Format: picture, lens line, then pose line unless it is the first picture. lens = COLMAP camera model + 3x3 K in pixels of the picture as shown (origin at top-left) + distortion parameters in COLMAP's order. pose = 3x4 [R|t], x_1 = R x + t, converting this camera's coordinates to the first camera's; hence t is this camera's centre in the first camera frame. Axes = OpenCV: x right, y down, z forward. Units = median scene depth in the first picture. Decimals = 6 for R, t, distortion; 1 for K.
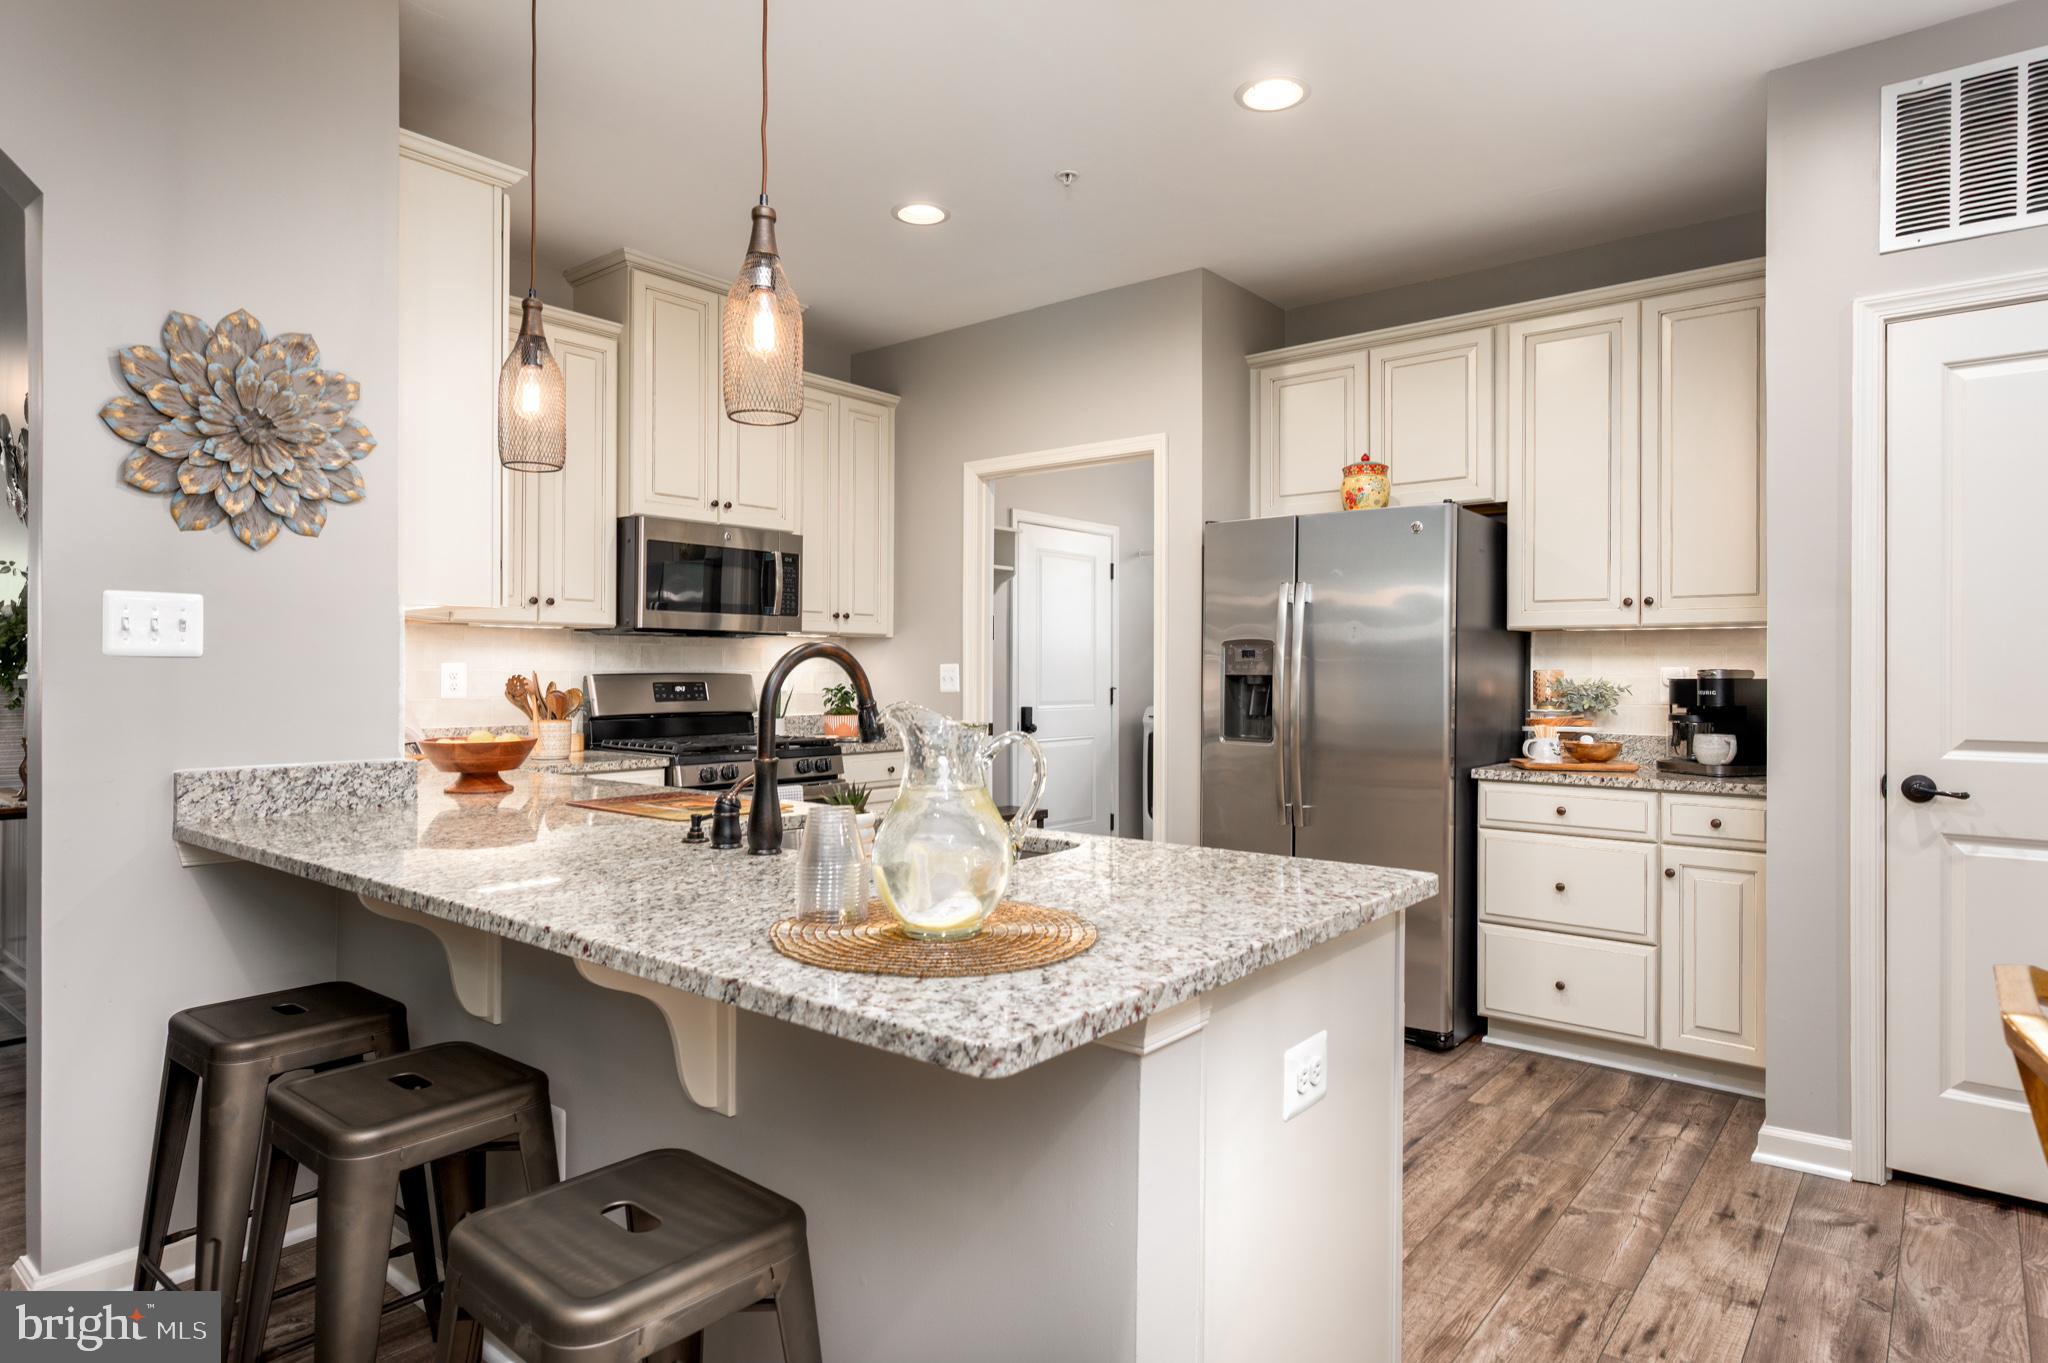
lens RADIAL K [[1150.9, 0, 1006.5], [0, 1150.9, 672.0], [0, 0, 1]] dist [-0.003571, -0.000830]
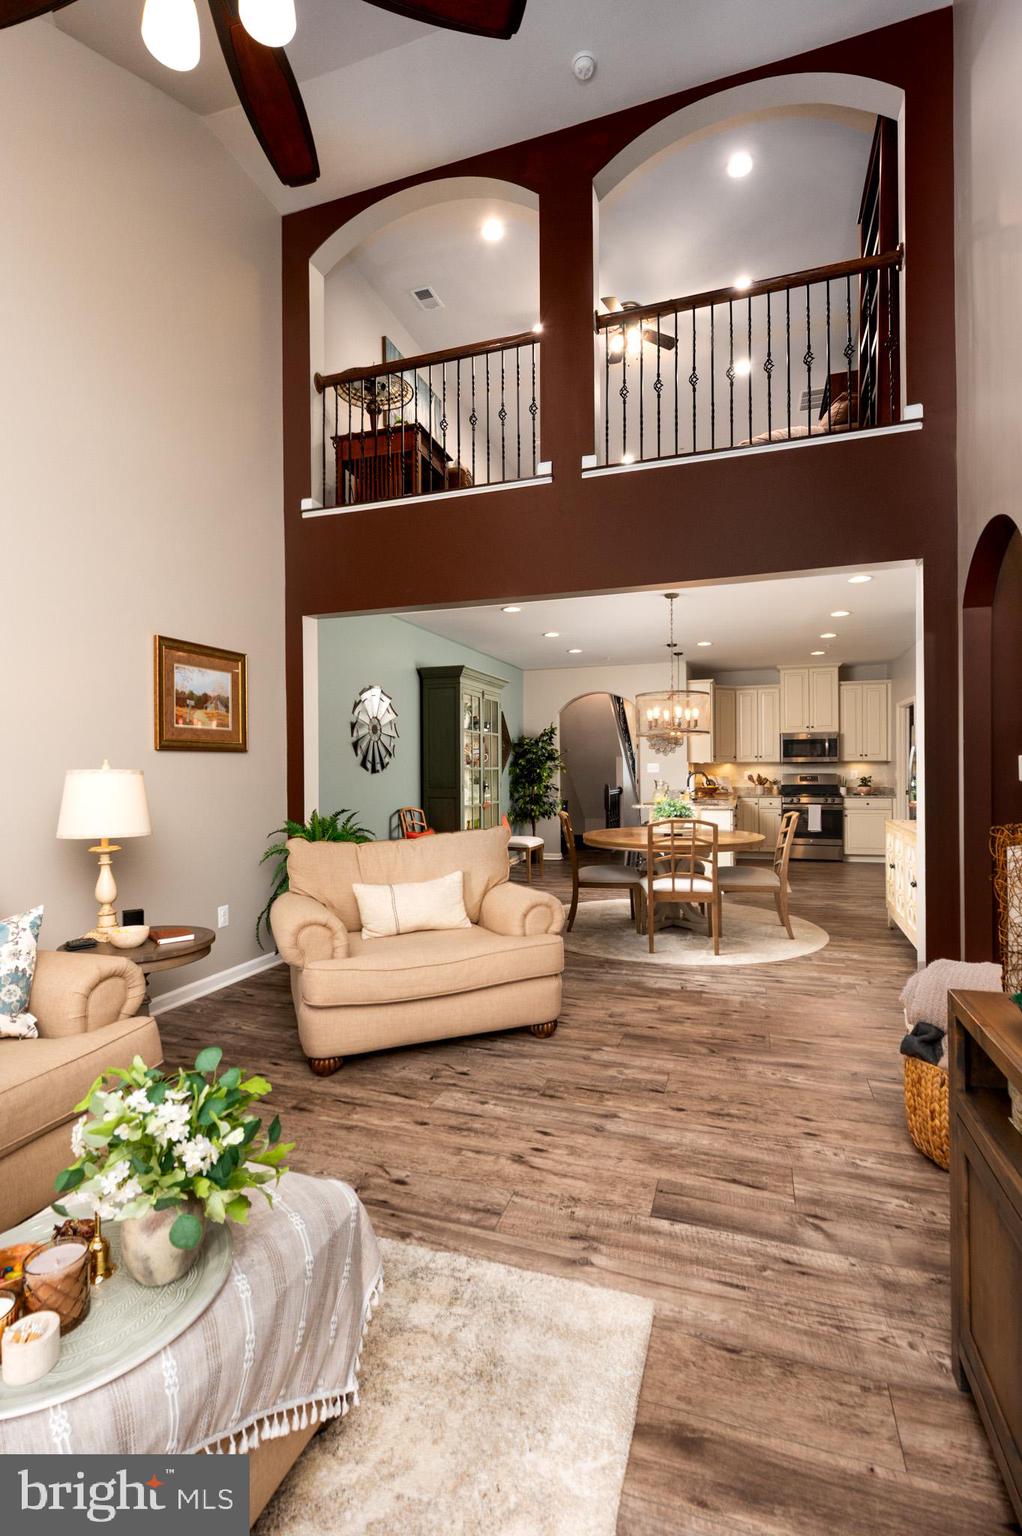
lens RADIAL K [[712.5, 0, 502.9], [0, 712.5, 767.3], [0, 0, 1]] dist [-0.003292, 0.001083]
pose [[0.336770, -0.006401, -0.941565, 2.393110], [0.009487, 0.999949, -0.003405, -0.028138], [0.941539, -0.007786, 0.336814, -1.032038]]
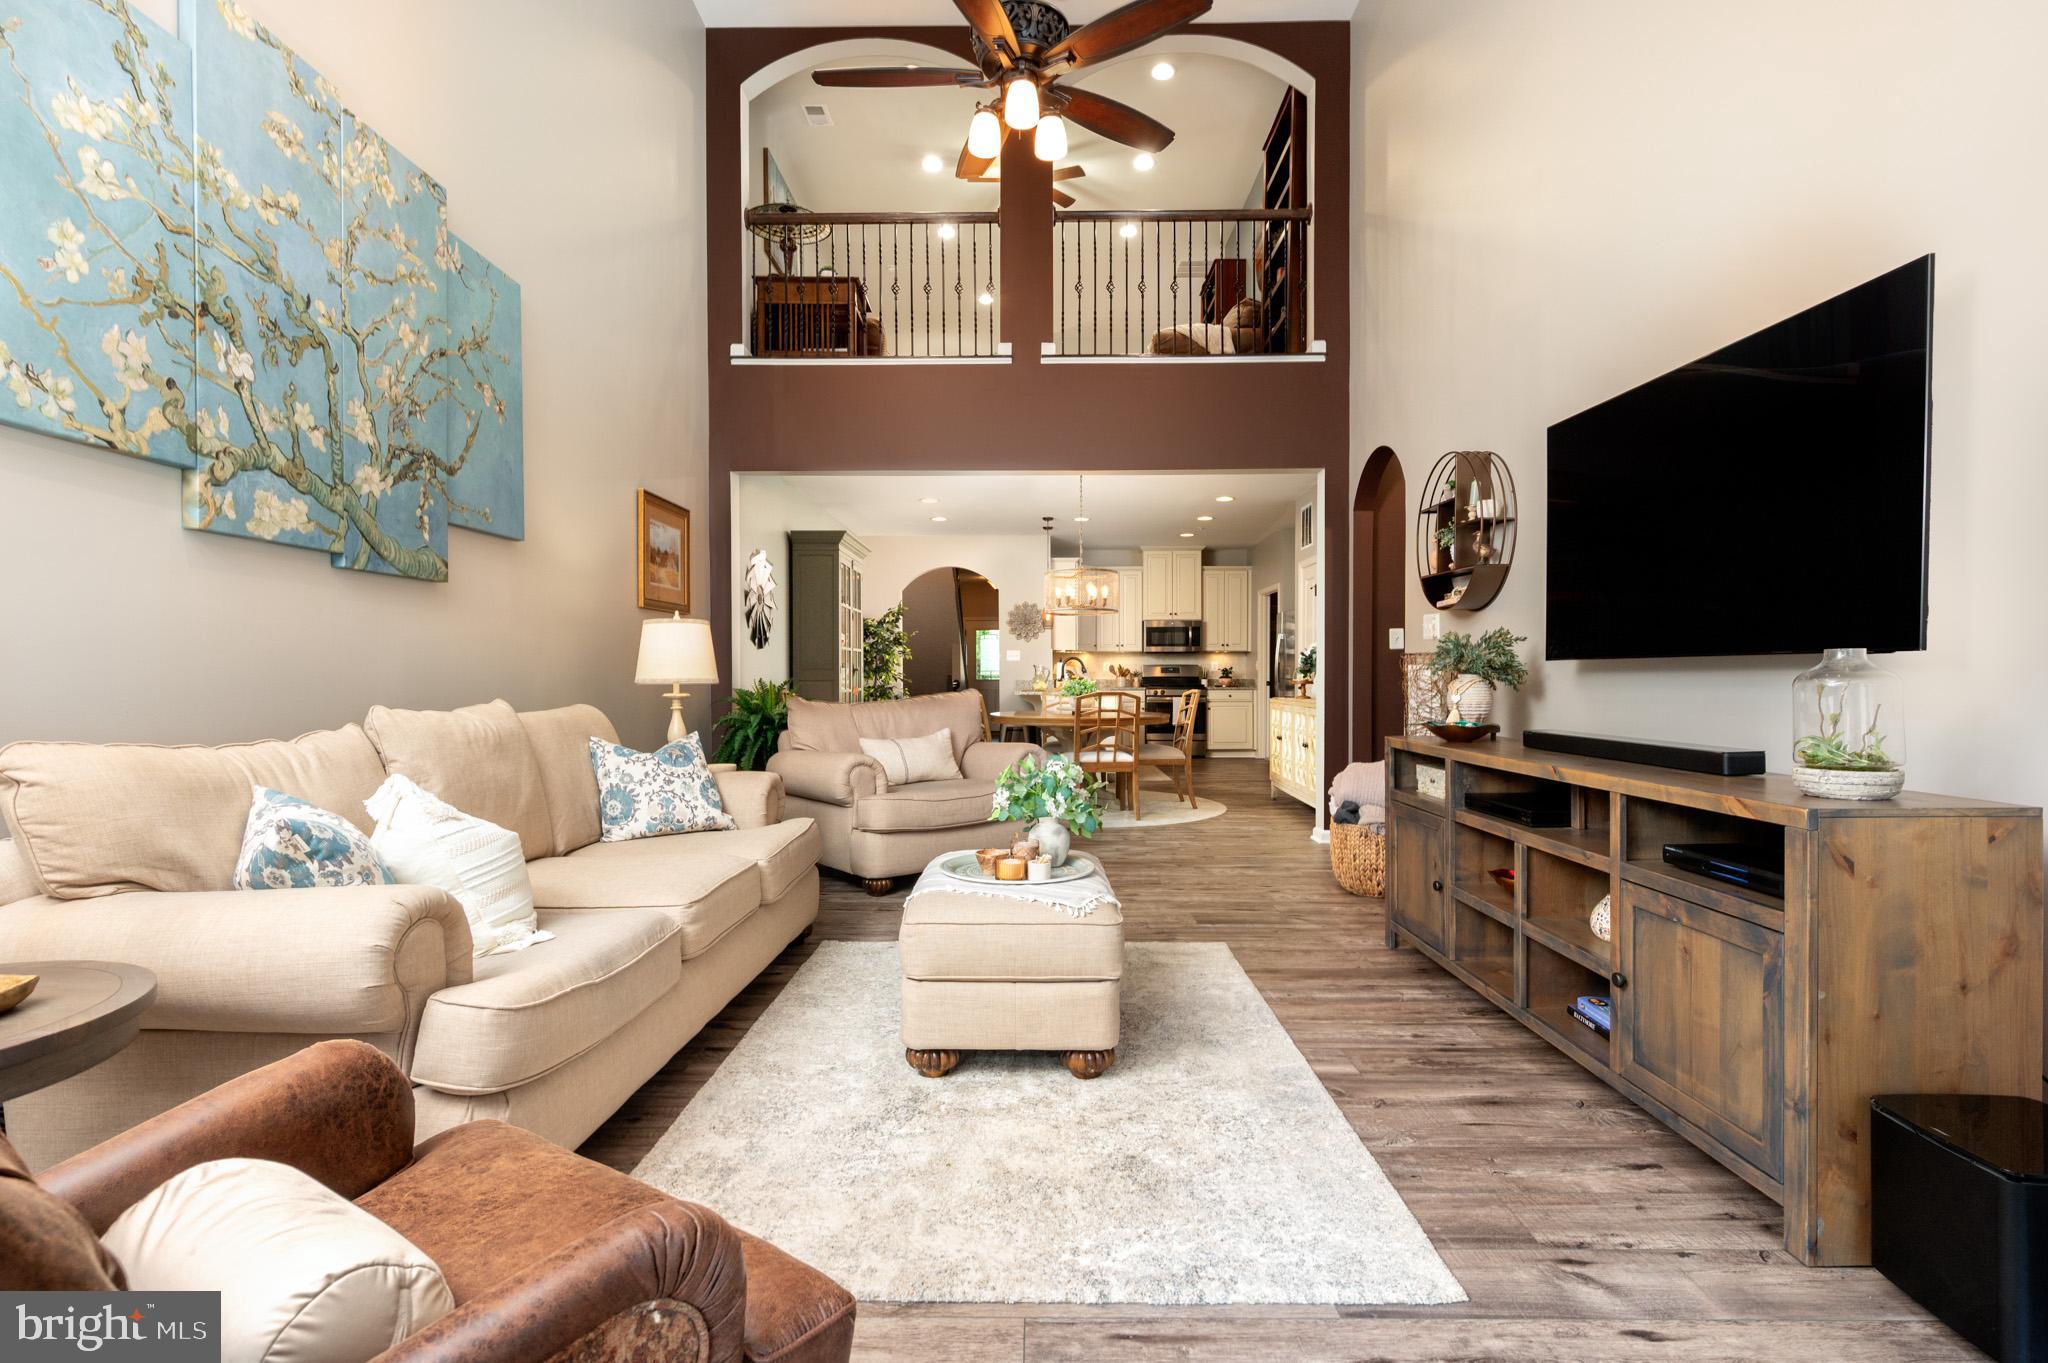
lens RADIAL K [[1014.3, 0, 1017.0], [0, 1014.3, 682.8], [0, 0, 1]] dist [-0.009565, 0.000676]
pose [[0.615398, 0.002081, -0.788214, 2.785424], [0.003462, 0.999980, 0.005343, 0.058211], [0.788209, -0.006017, 0.615378, -1.792521]]
